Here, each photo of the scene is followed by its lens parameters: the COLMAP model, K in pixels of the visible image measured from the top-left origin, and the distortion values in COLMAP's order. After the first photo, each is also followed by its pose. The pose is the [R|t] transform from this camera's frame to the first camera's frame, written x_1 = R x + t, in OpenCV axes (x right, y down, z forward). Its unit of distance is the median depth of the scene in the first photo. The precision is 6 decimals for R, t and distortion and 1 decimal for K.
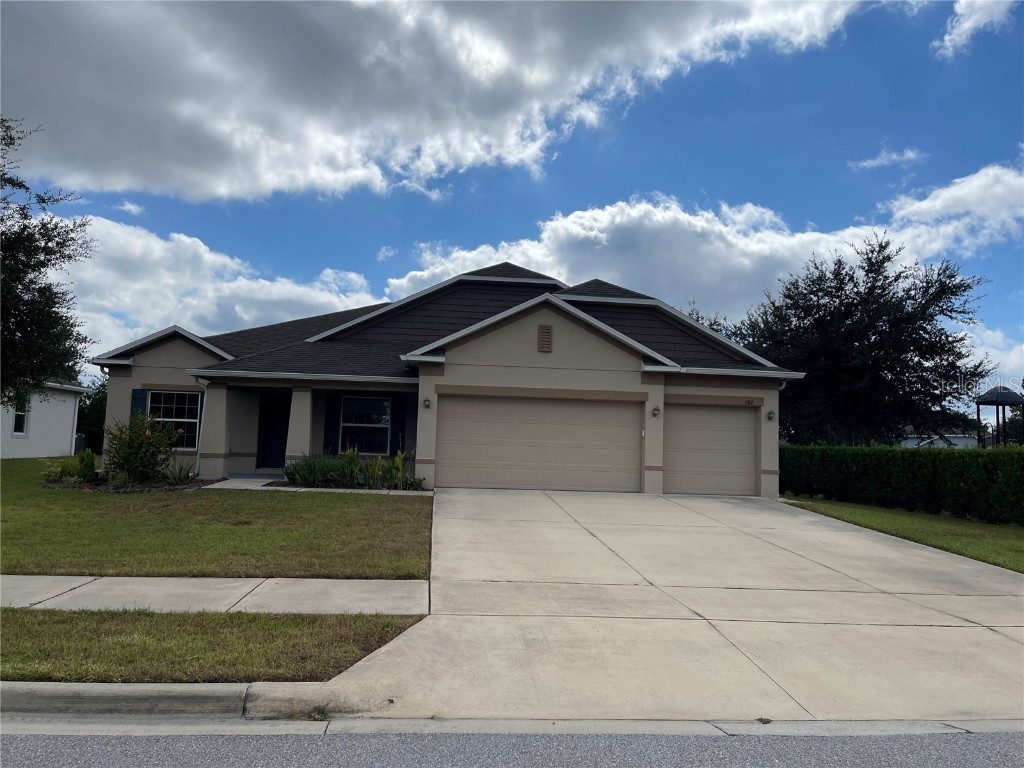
lens RADIAL K [[795.7, 0, 520.5], [0, 795.7, 385.6], [0, 0, 1]] dist [0.048708, 0.006635]
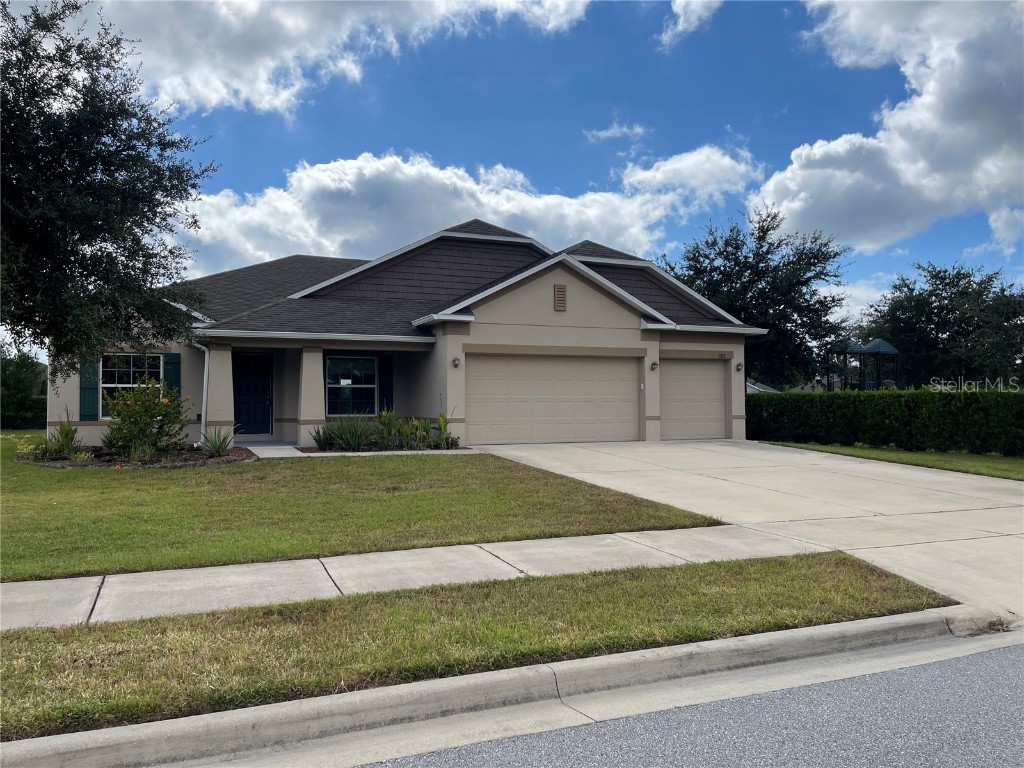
lens RADIAL K [[769.5, 0, 506.5], [0, 769.5, 380.0], [0, 0, 1]] dist [0.033278, -0.009653]
pose [[0.960275, -0.025080, 0.277927, -0.304414], [0.009728, 0.998356, 0.056479, -0.009087], [-0.278887, -0.051532, 0.958940, 0.048769]]
